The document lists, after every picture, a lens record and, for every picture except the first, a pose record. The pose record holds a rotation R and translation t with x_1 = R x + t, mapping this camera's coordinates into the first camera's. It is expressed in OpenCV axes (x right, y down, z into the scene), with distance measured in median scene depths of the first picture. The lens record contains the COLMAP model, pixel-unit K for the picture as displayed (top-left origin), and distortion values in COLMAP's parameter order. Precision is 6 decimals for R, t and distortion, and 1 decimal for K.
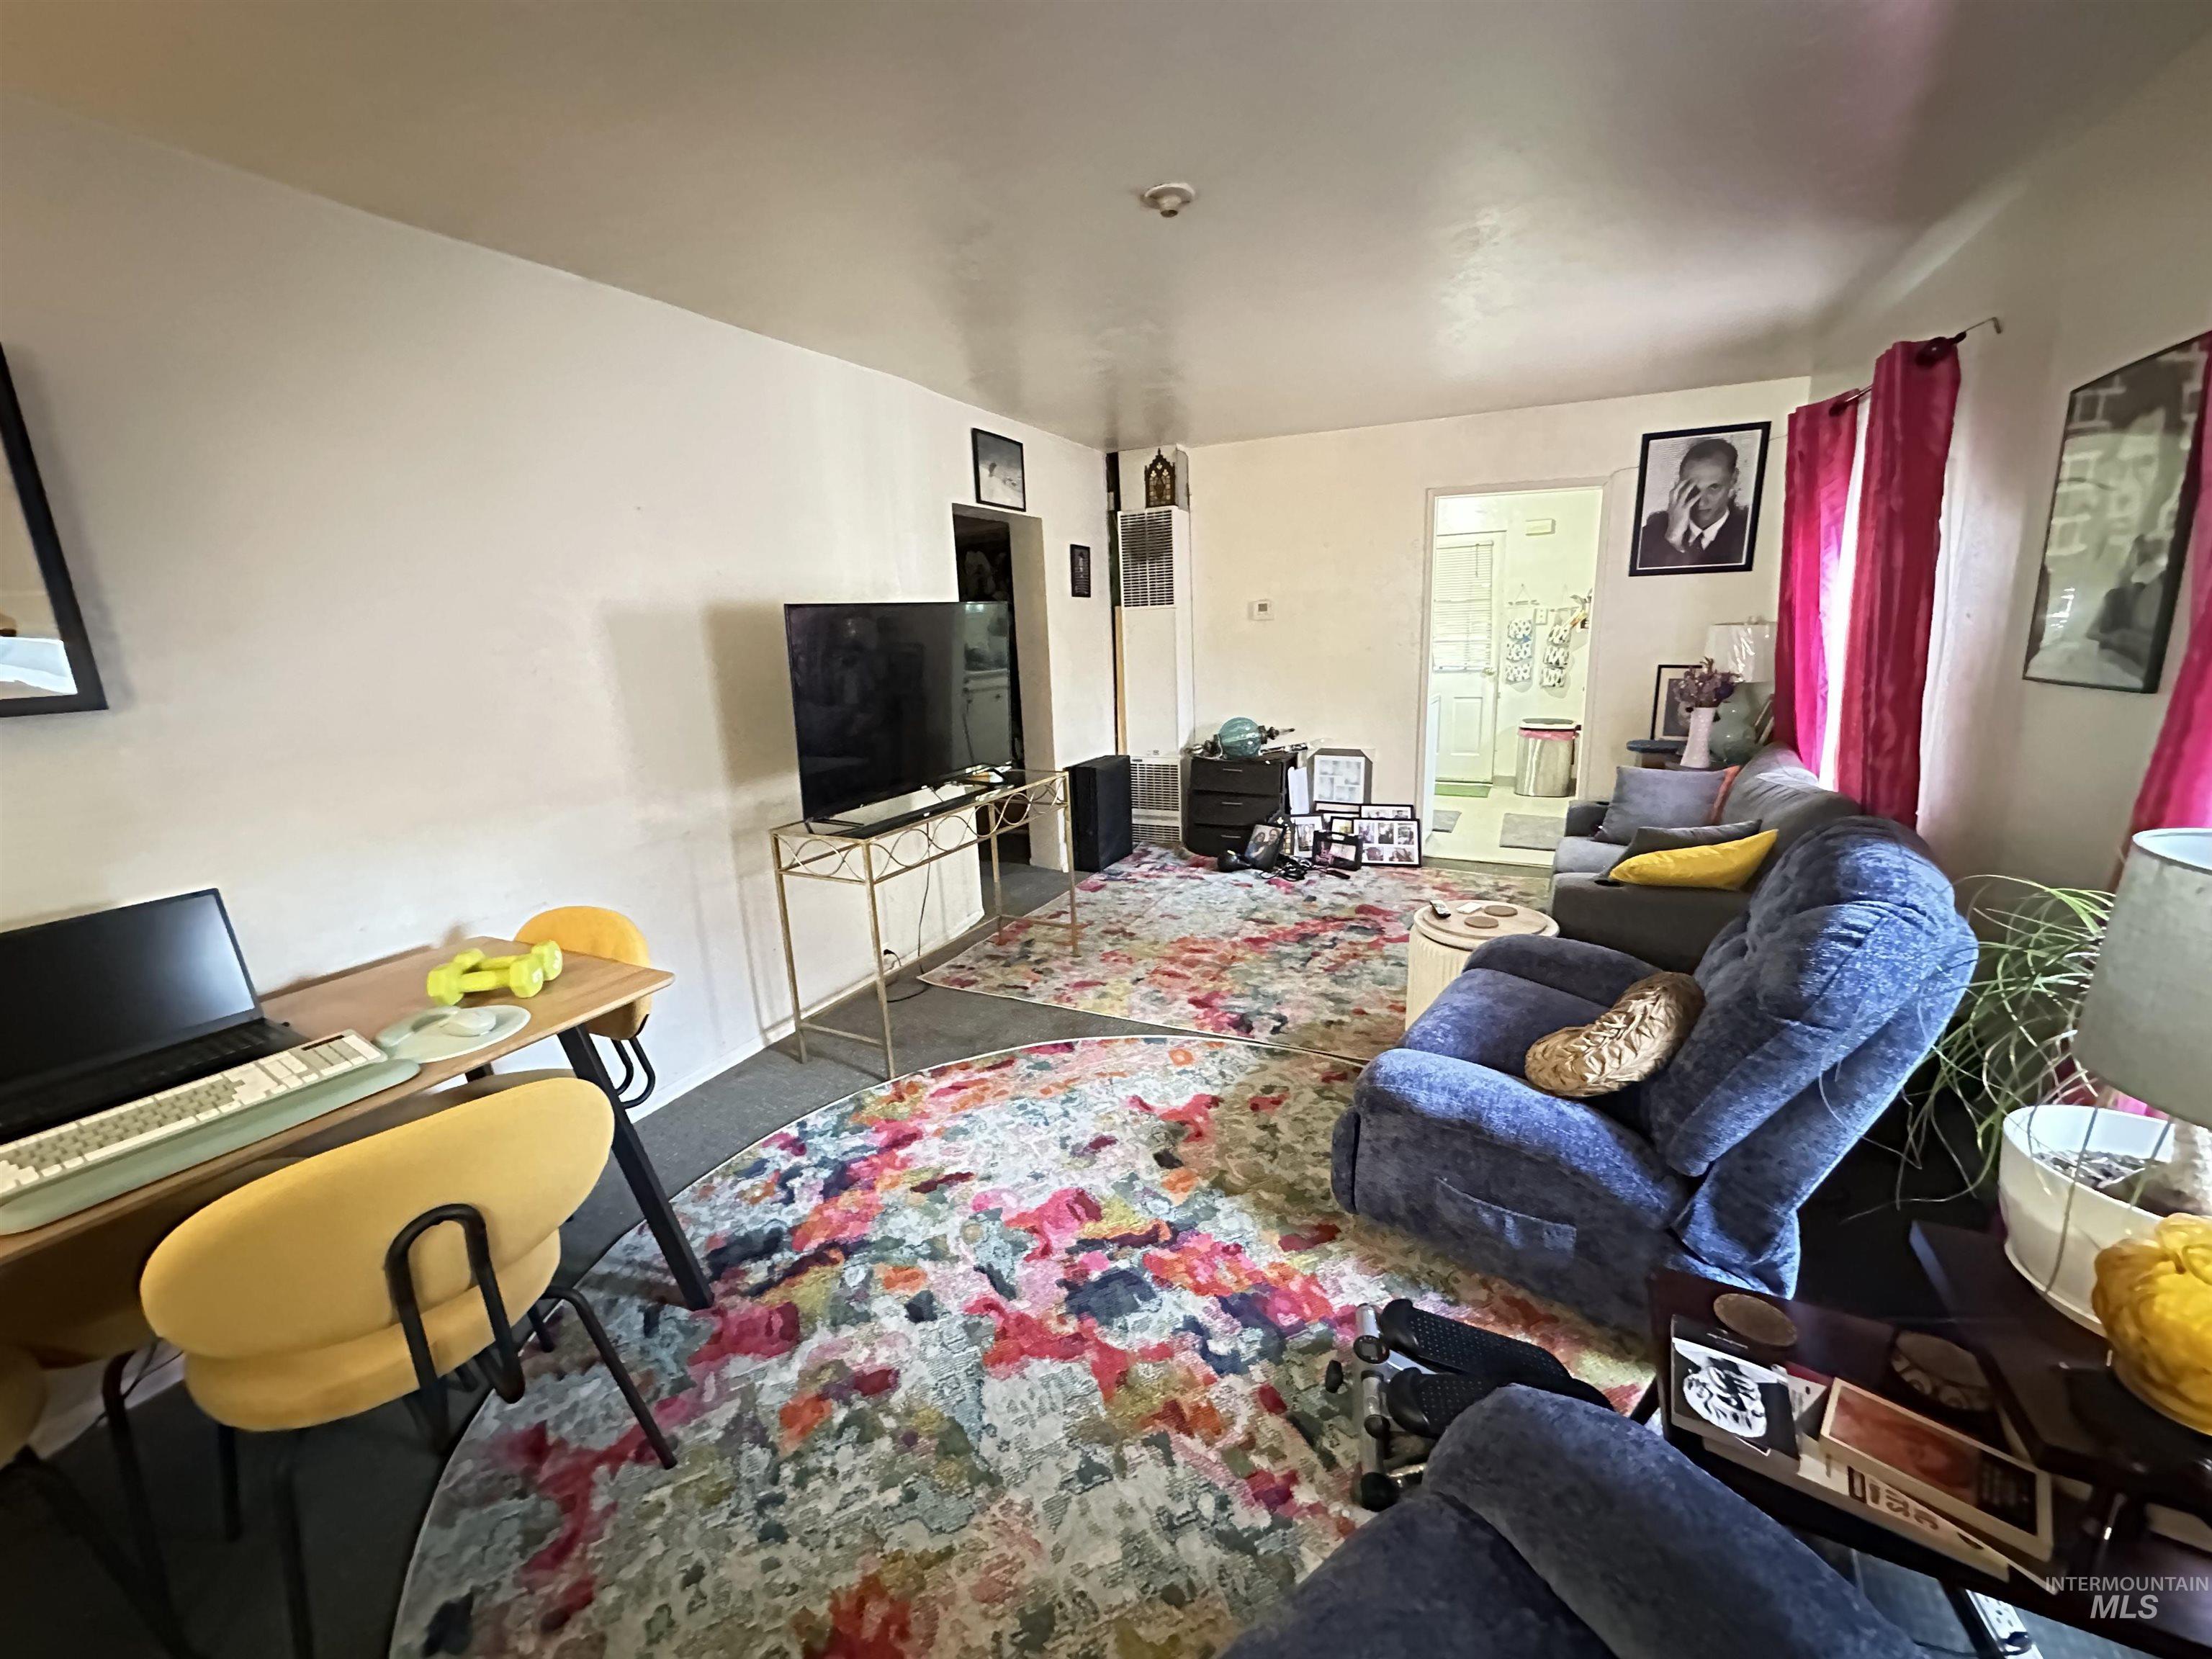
lens RADIAL K [[888.2, 0, 1106.0], [0, 888.2, 829.5], [0, 0, 1]] dist [-0.002092, 0.000515]
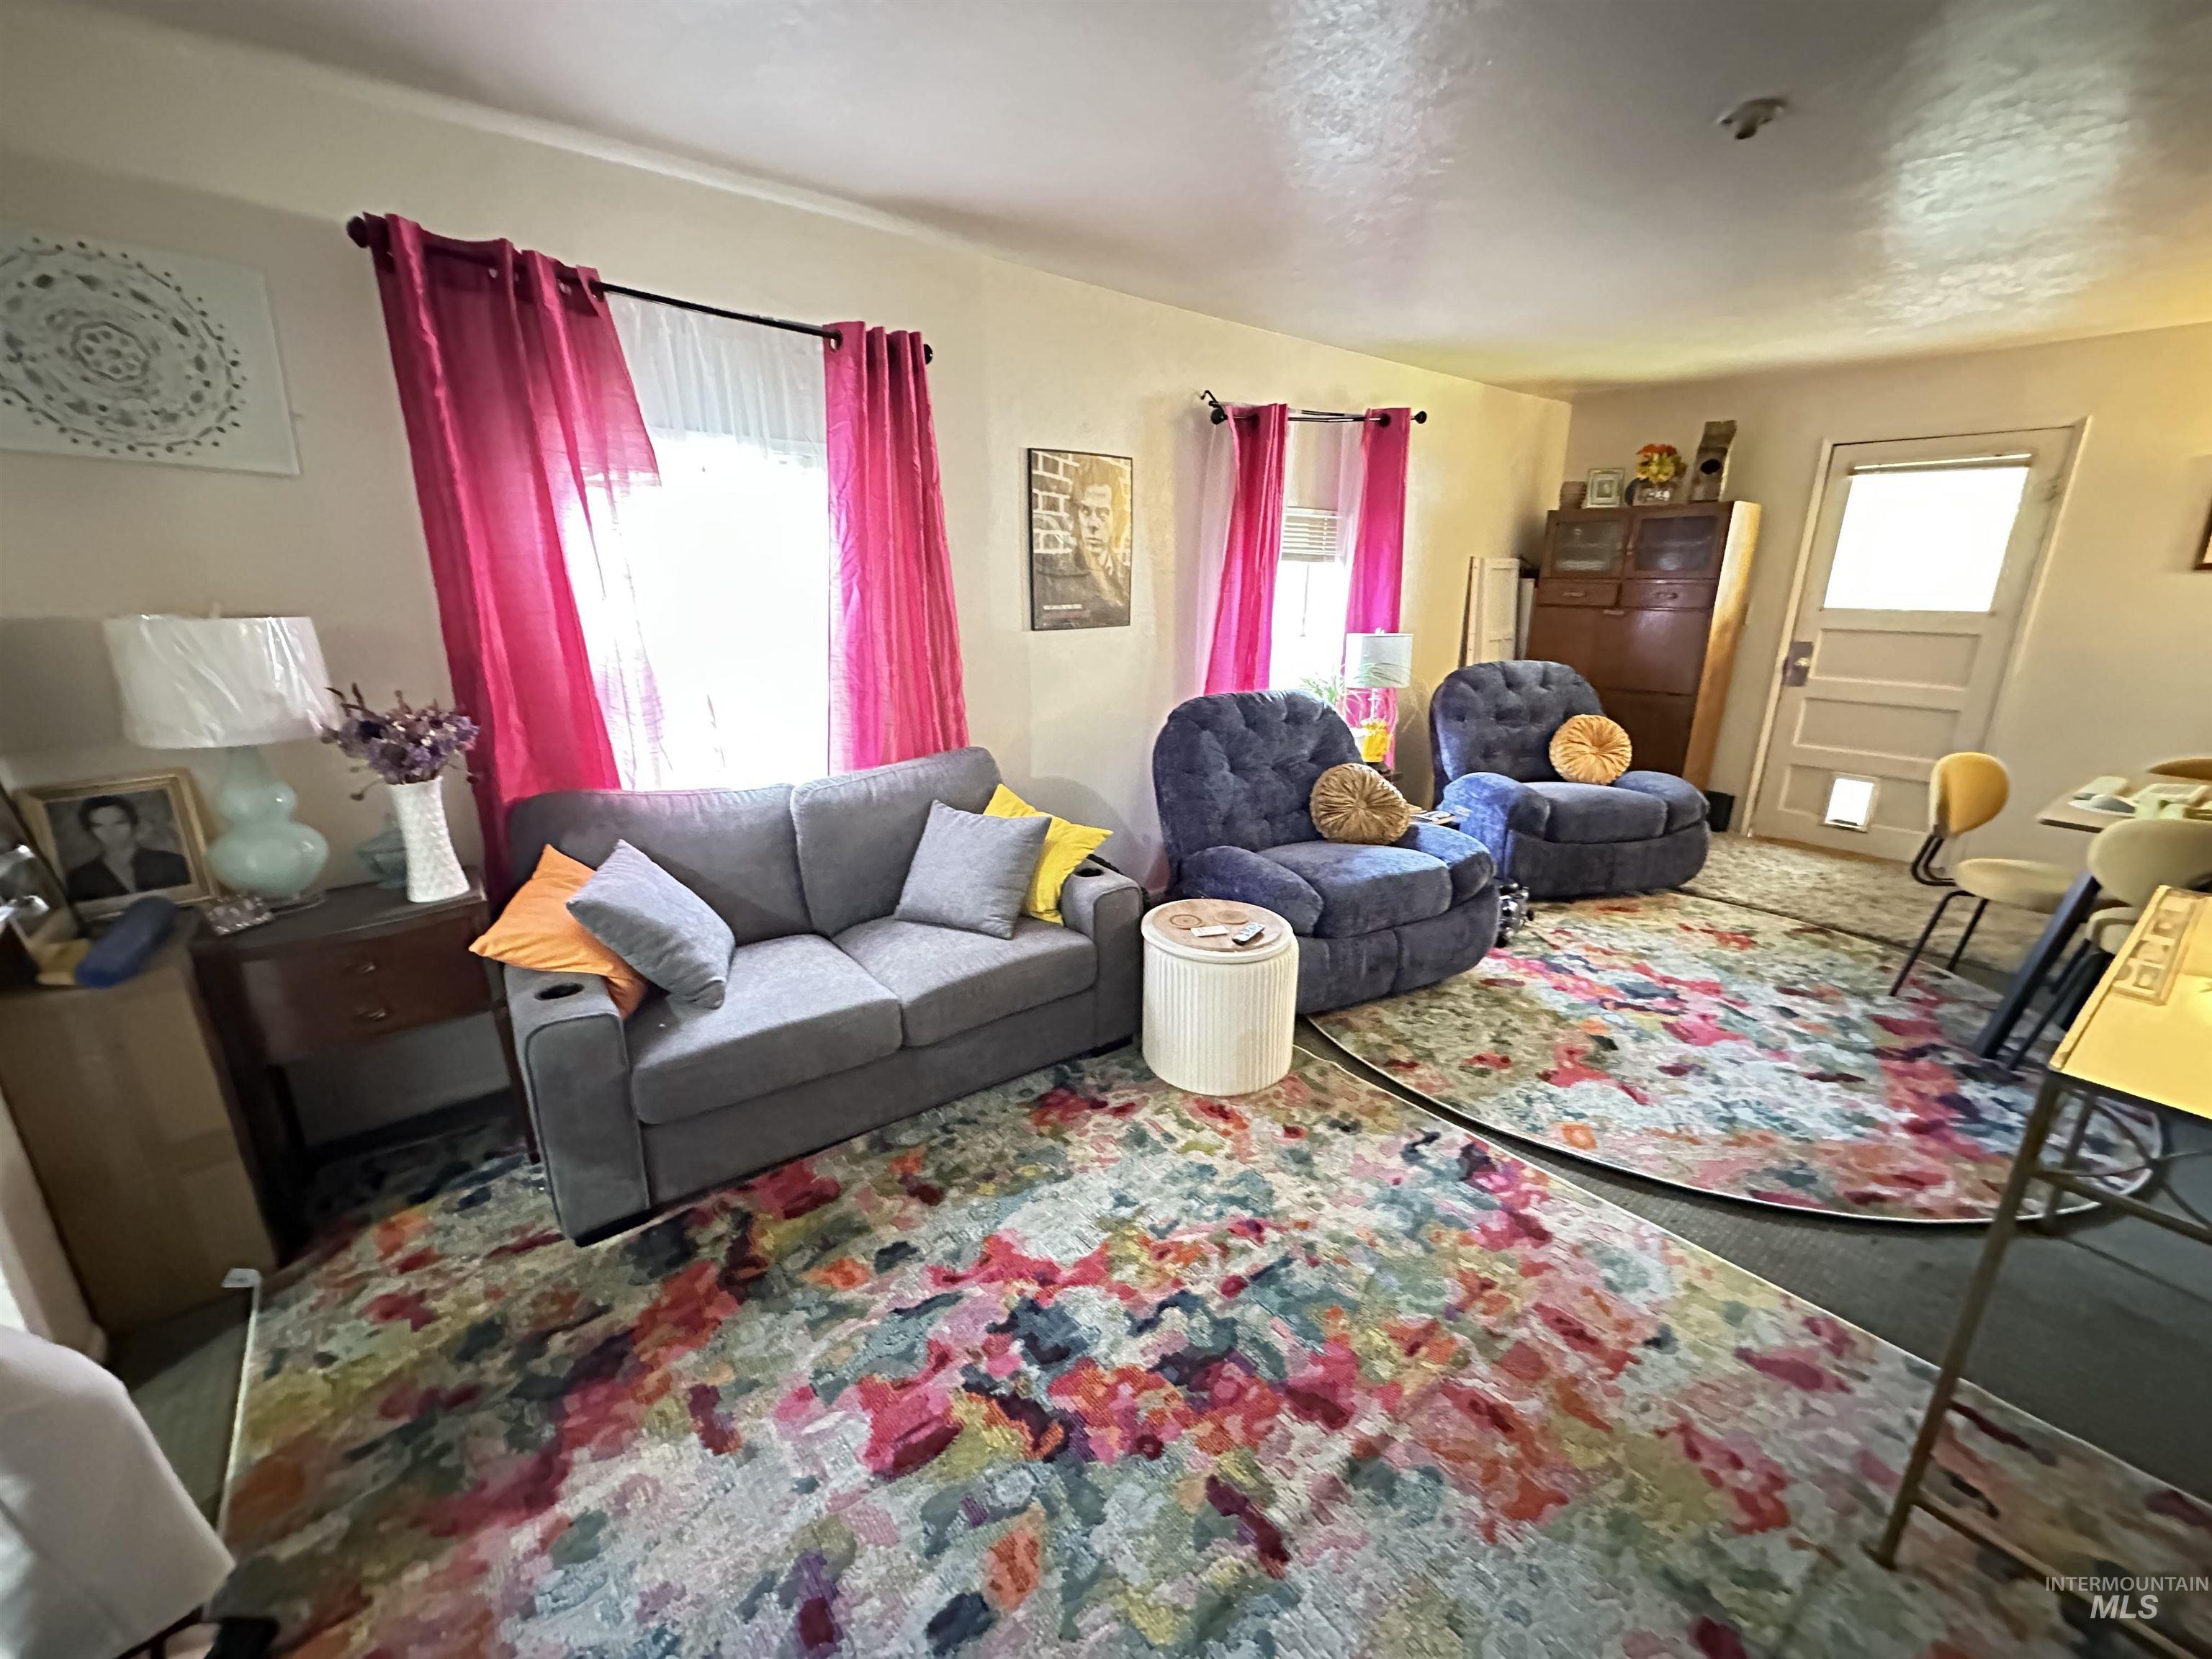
lens RADIAL K [[882.7, 0, 1103.4], [0, 882.7, 833.4], [0, 0, 1]] dist [-0.001368, 0.000435]
pose [[-0.897629, -0.090985, 0.431258, 0.131315], [0.125645, 0.885039, 0.448241, -0.335147], [-0.422464, 0.456540, -0.783004, 1.455908]]
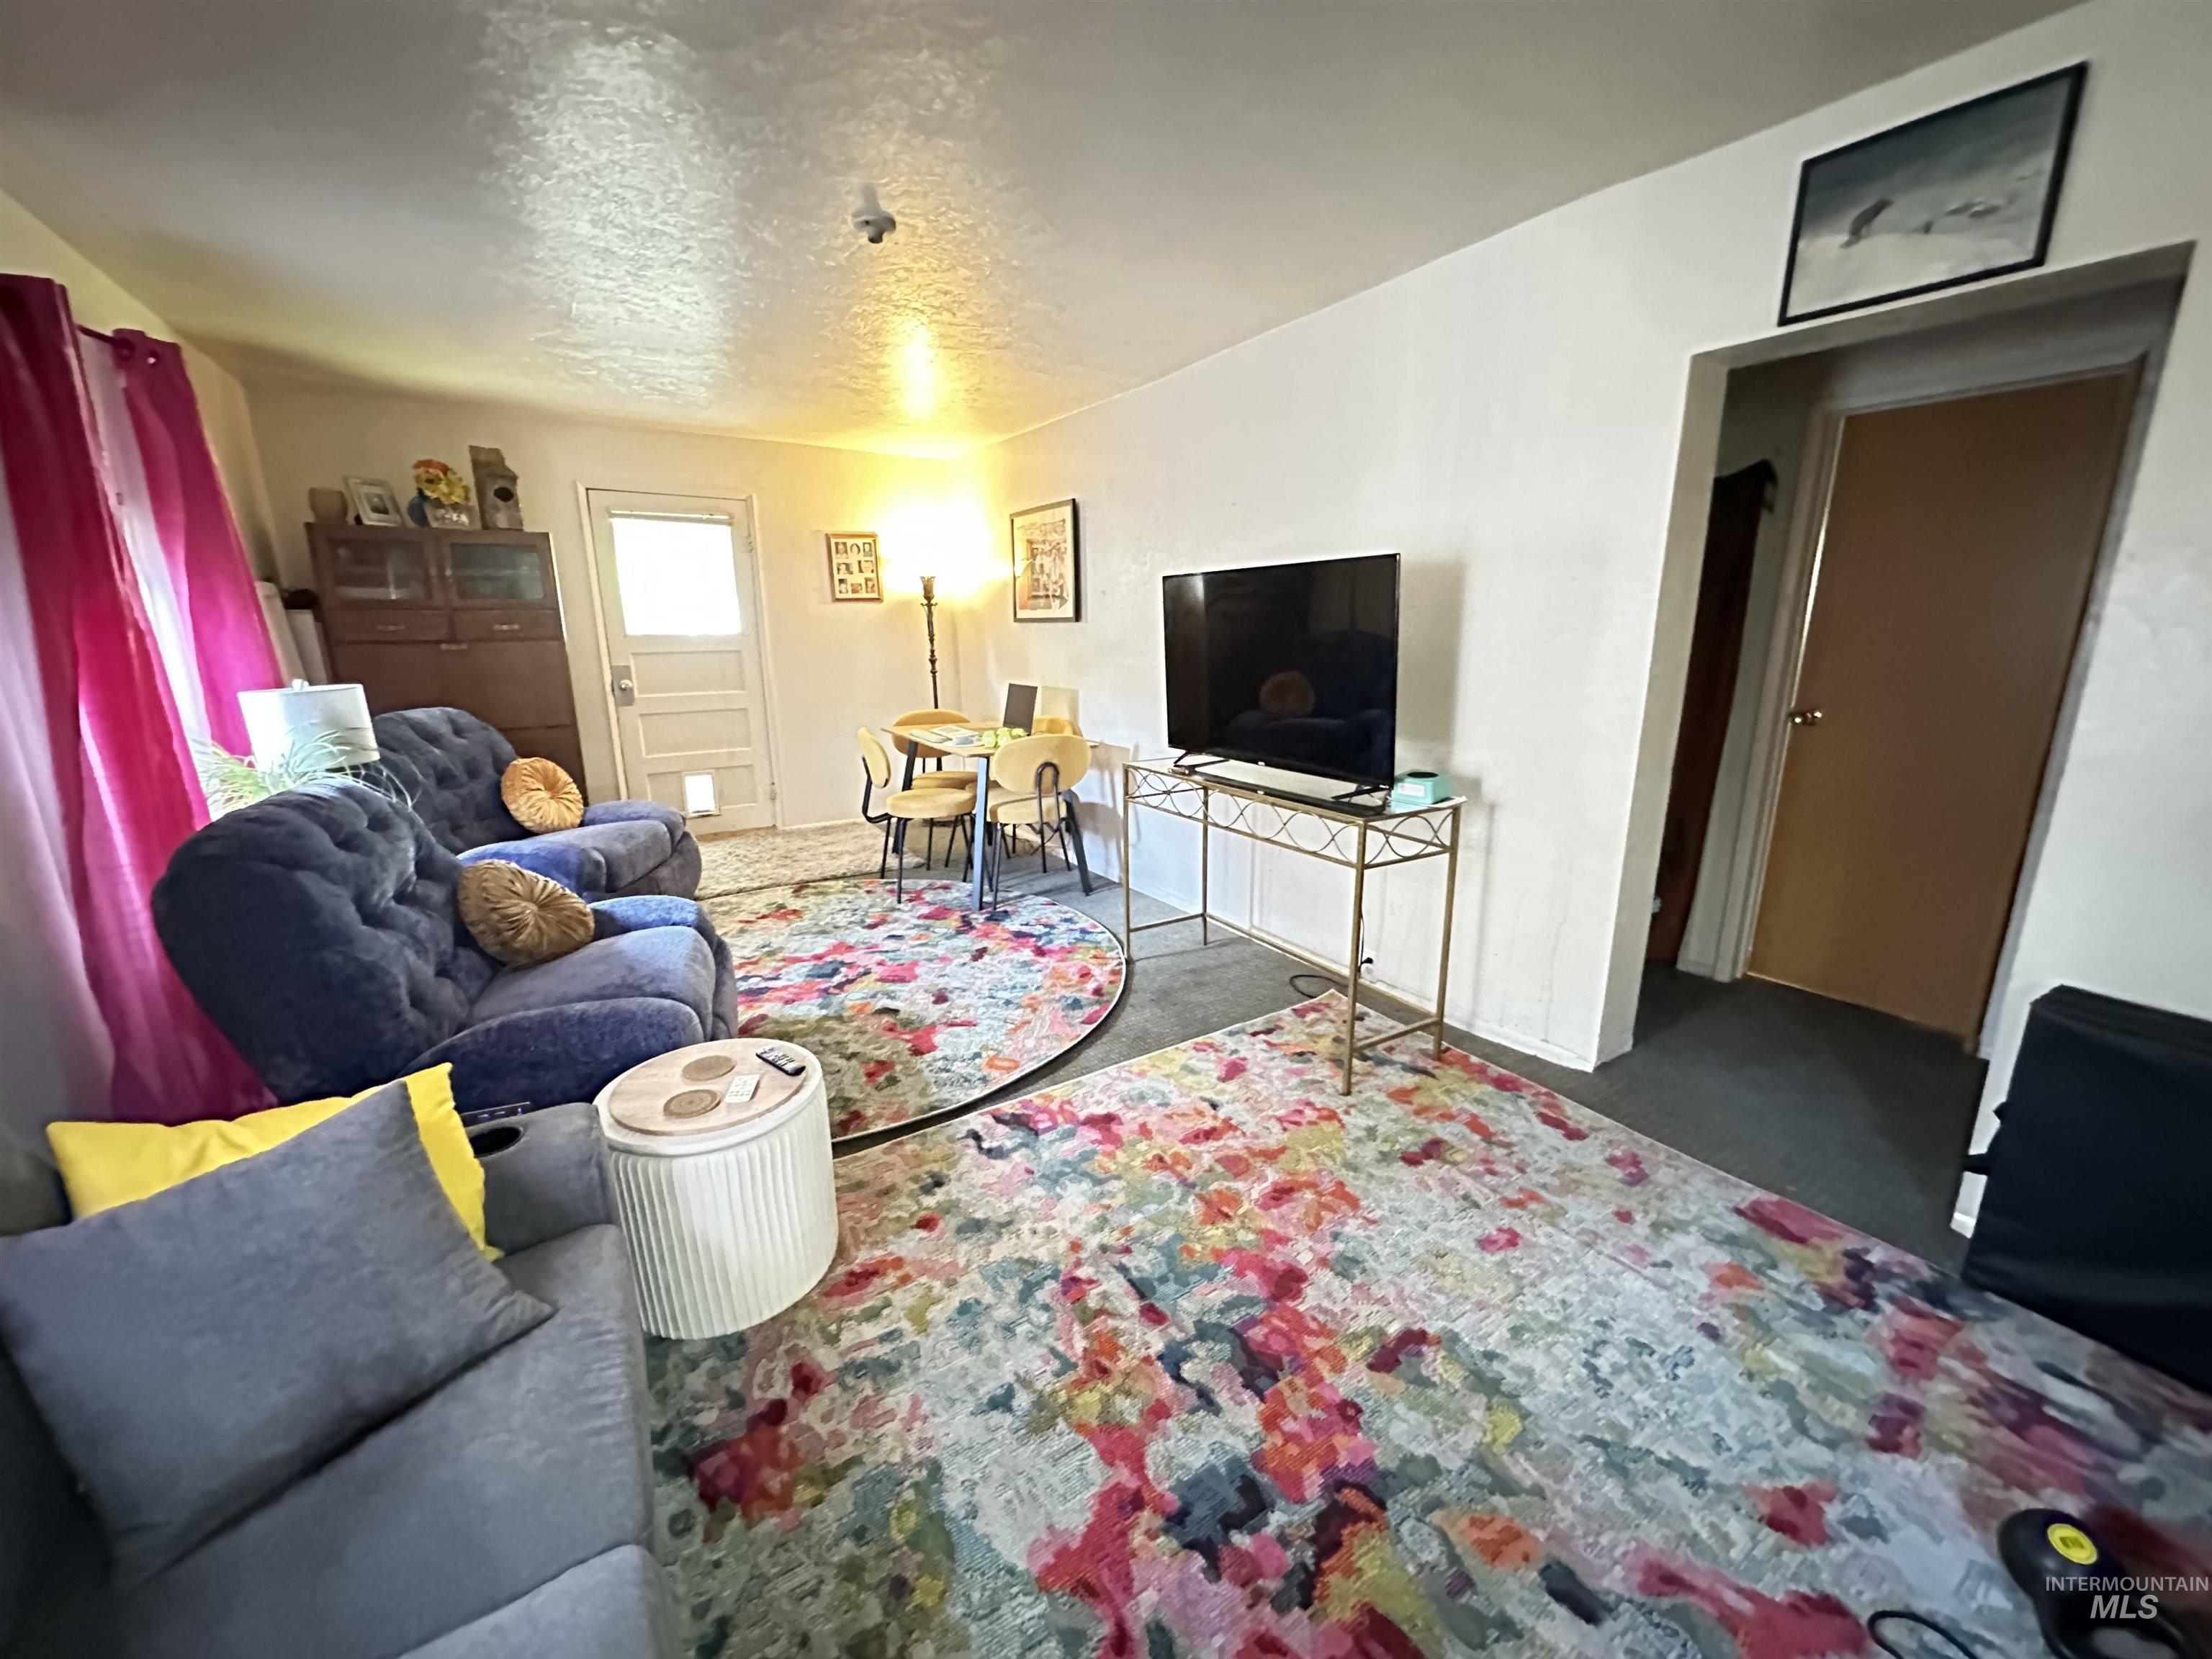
lens RADIAL K [[882.7, 0, 1103.4], [0, 882.7, 833.4], [0, 0, 1]] dist [-0.001368, 0.000435]
pose [[-0.524374, 0.241842, -0.816421, 0.638983], [-0.165821, 0.911456, 0.376498, -0.292195], [0.835186, 0.332806, -0.437842, 1.237336]]
